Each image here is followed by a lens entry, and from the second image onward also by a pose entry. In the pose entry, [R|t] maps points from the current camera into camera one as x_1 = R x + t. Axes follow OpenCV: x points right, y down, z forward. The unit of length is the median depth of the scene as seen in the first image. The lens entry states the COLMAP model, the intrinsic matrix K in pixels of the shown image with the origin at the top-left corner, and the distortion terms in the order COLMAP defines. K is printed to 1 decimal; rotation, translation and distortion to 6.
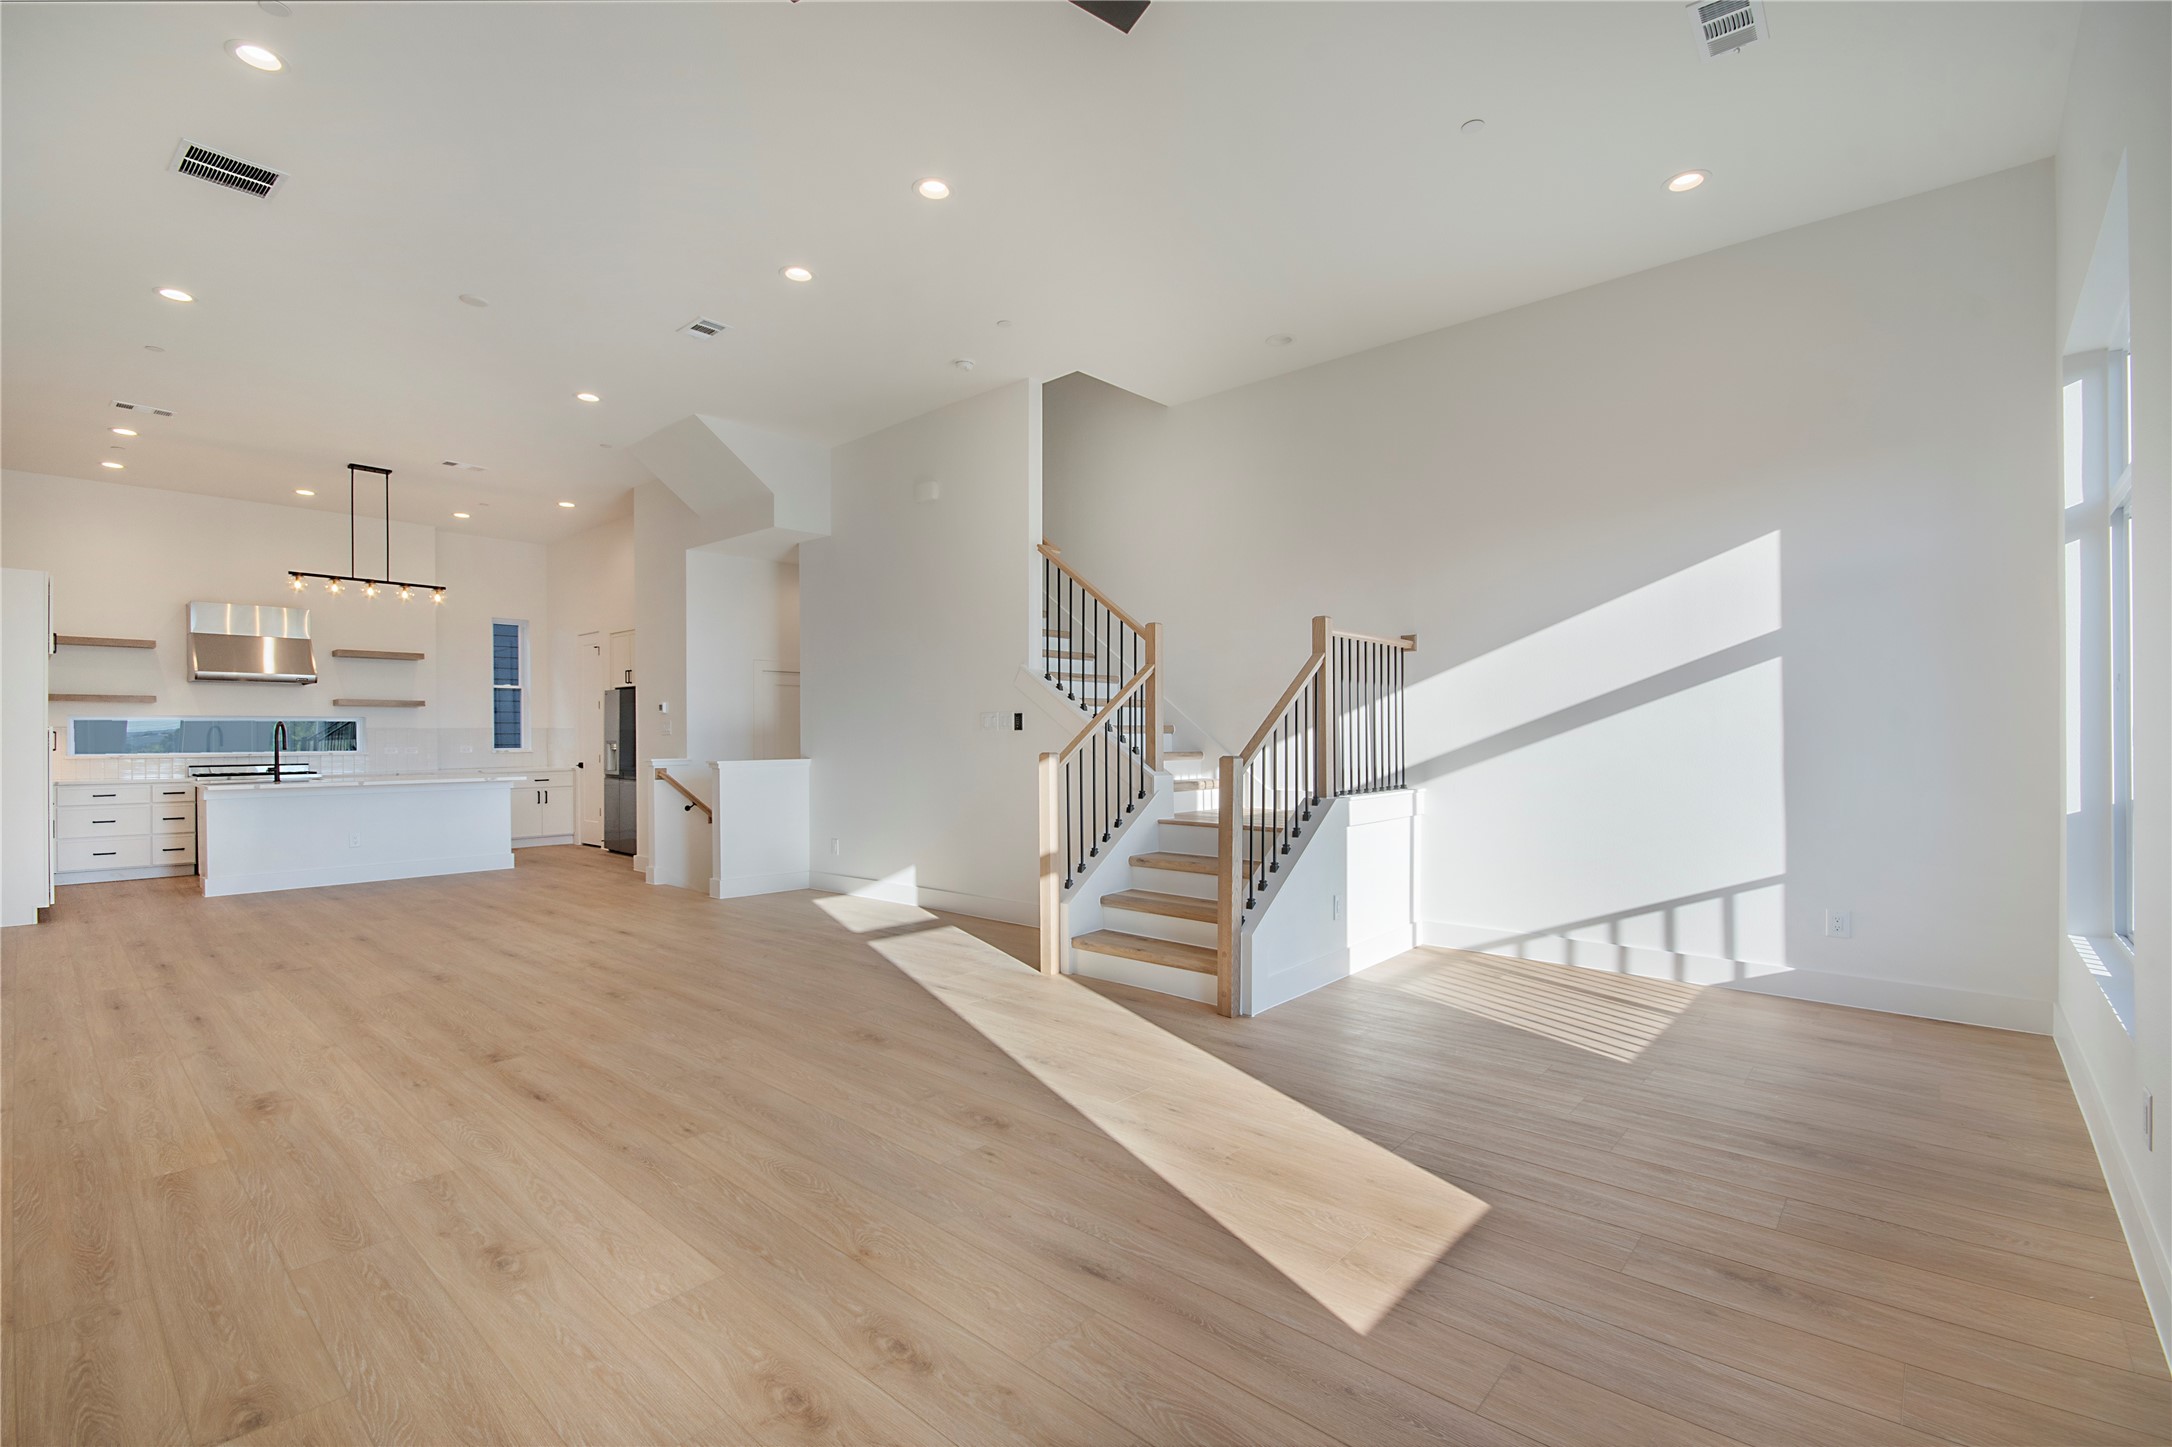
lens RADIAL K [[957.1, 0, 1096.0], [0, 957.1, 732.1], [0, 0, 1]] dist [0.000082, -0.000709]
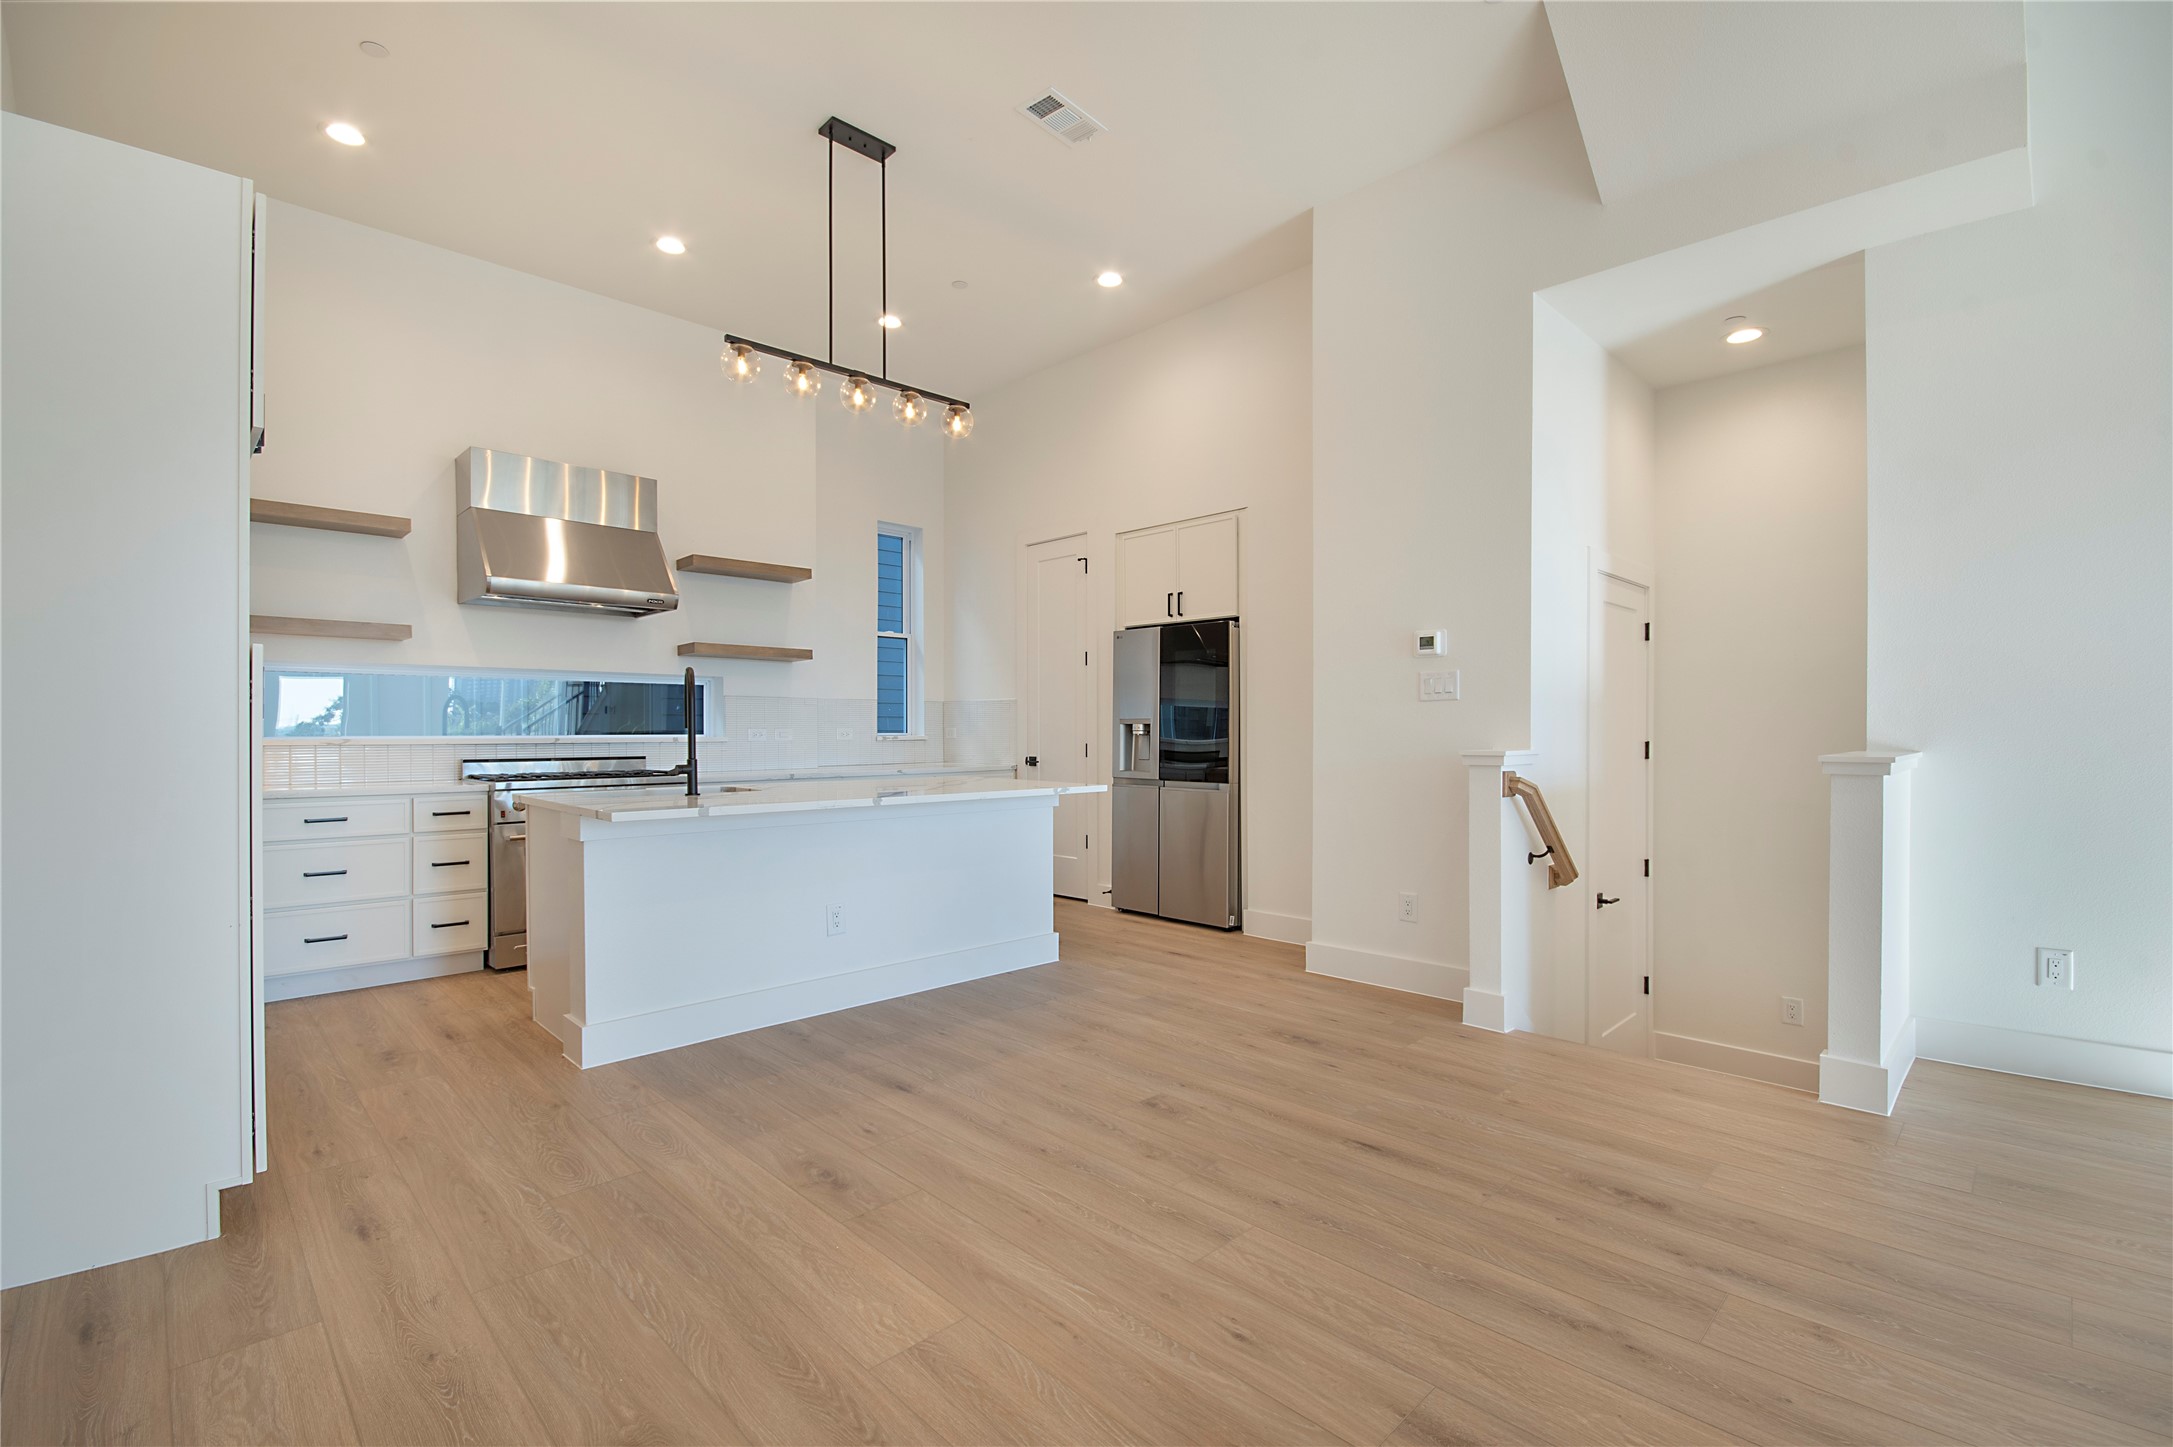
lens RADIAL K [[957.5, 0, 1086.9], [0, 957.5, 726.4], [0, 0, 1]] dist [0.000082, -0.000709]
pose [[0.997964, 0.002708, -0.063728, -0.535755], [-0.002761, 0.999996, -0.000739, 0.015190], [0.063725, 0.000914, 0.997967, 0.463183]]
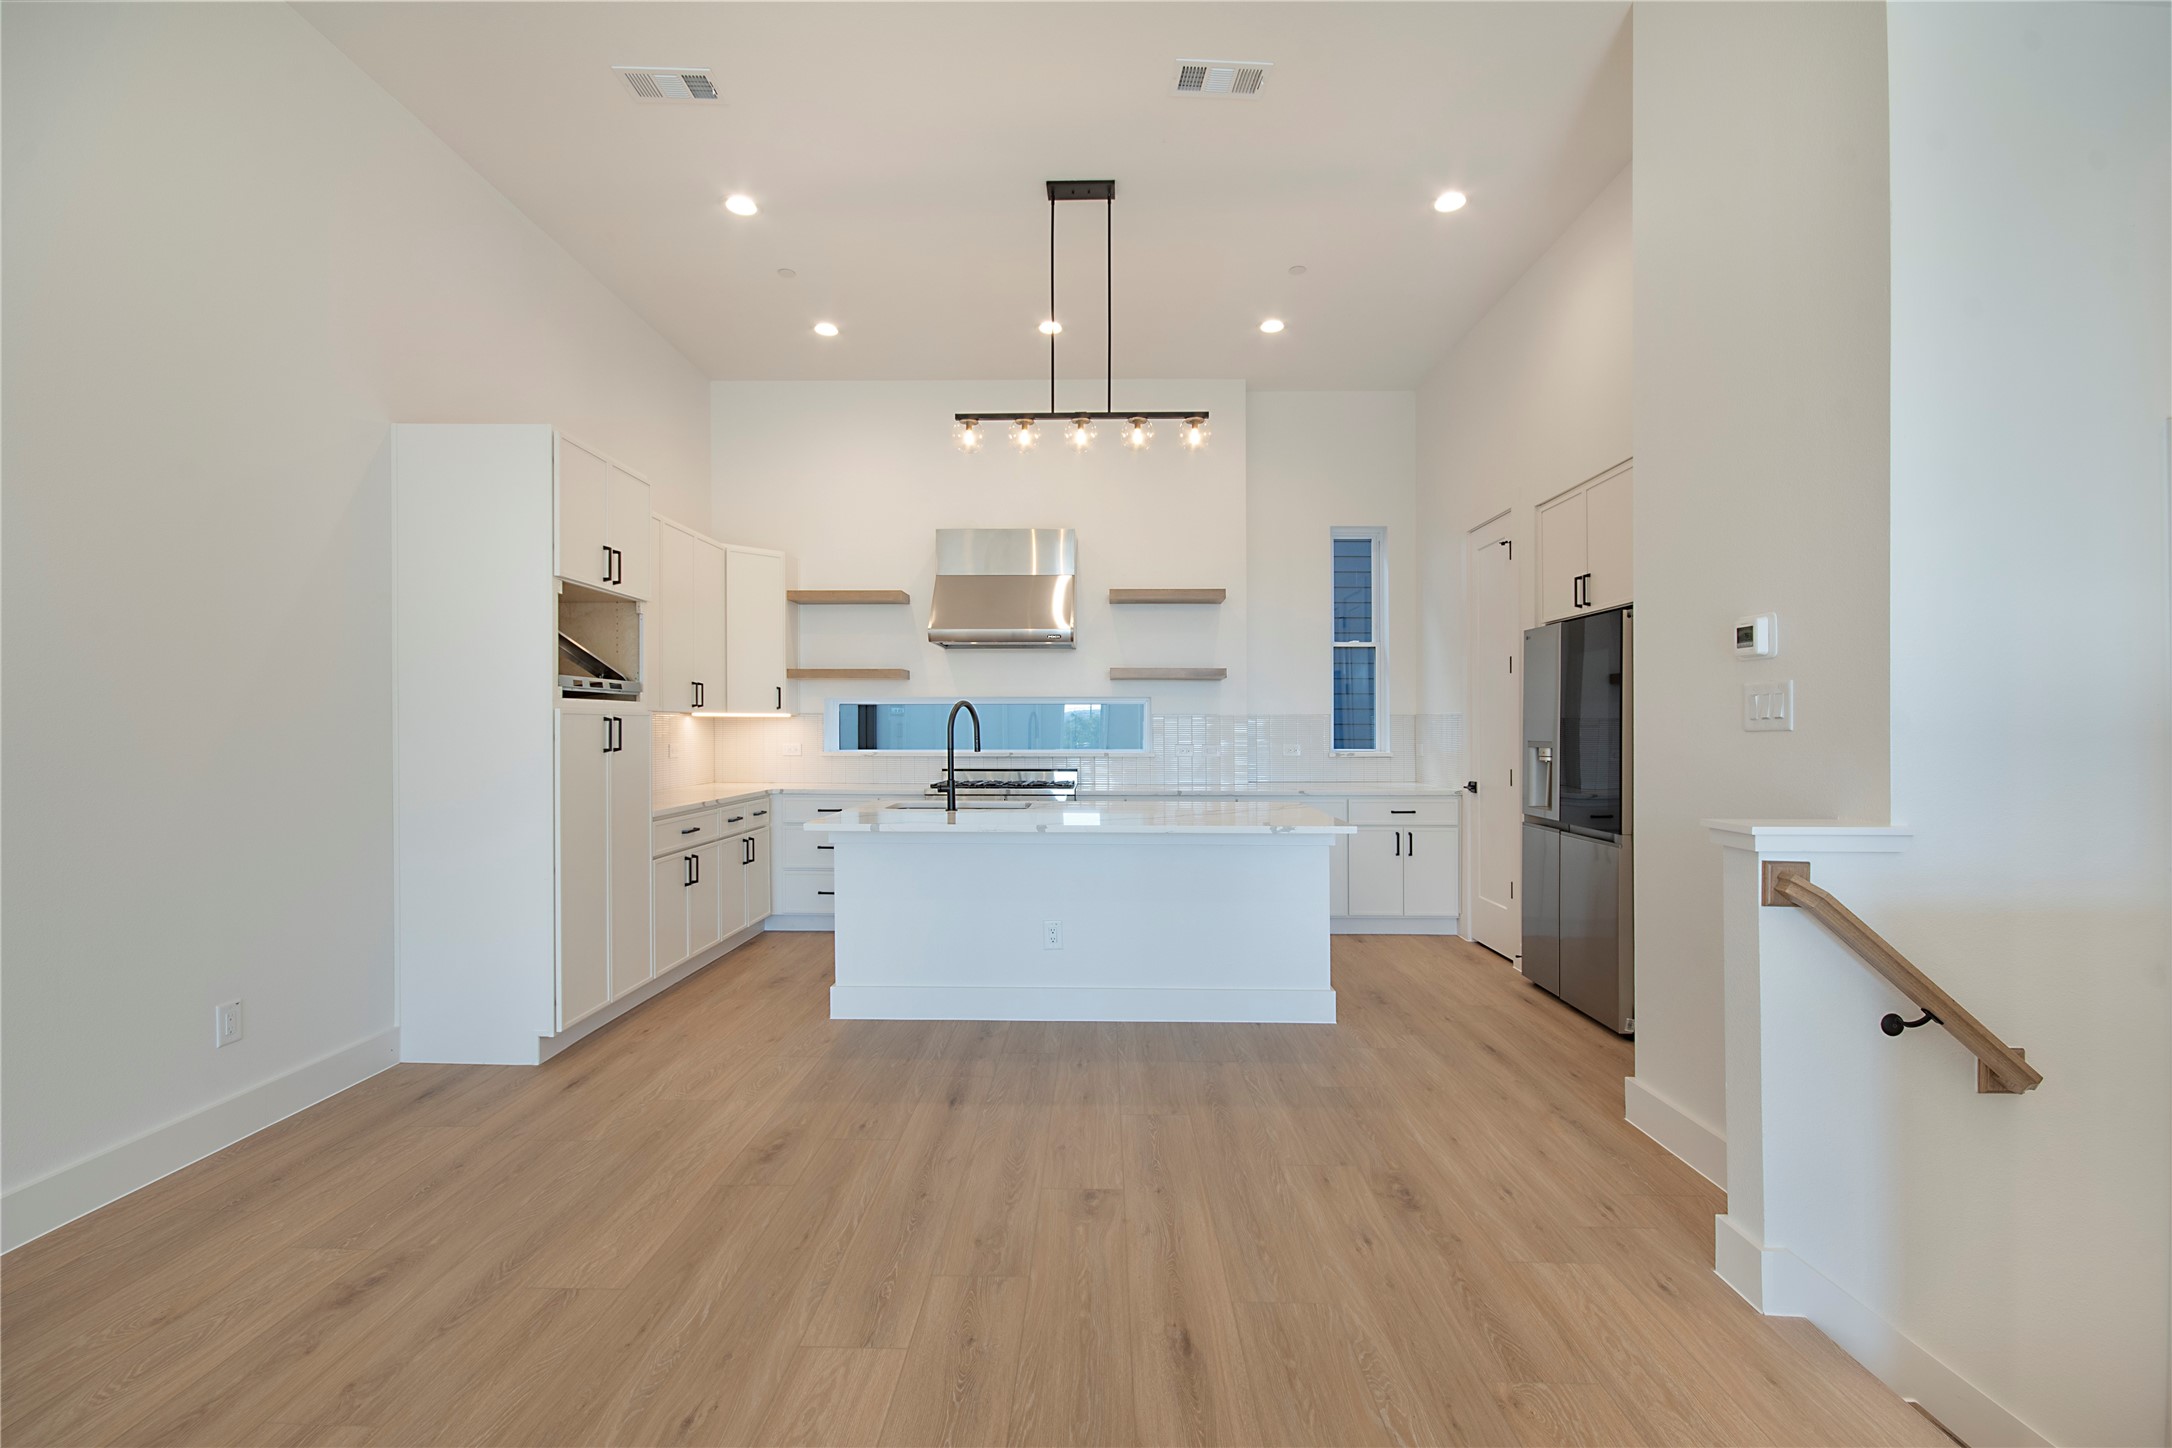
lens RADIAL K [[957.1, 0, 1094.5], [0, 957.1, 731.7], [0, 0, 1]] dist [0.000082, -0.000709]
pose [[0.652409, 0.009251, -0.757811, -0.327629], [-0.002600, 0.999947, 0.009969, 0.000769], [0.757863, -0.004534, 0.652398, 0.594530]]
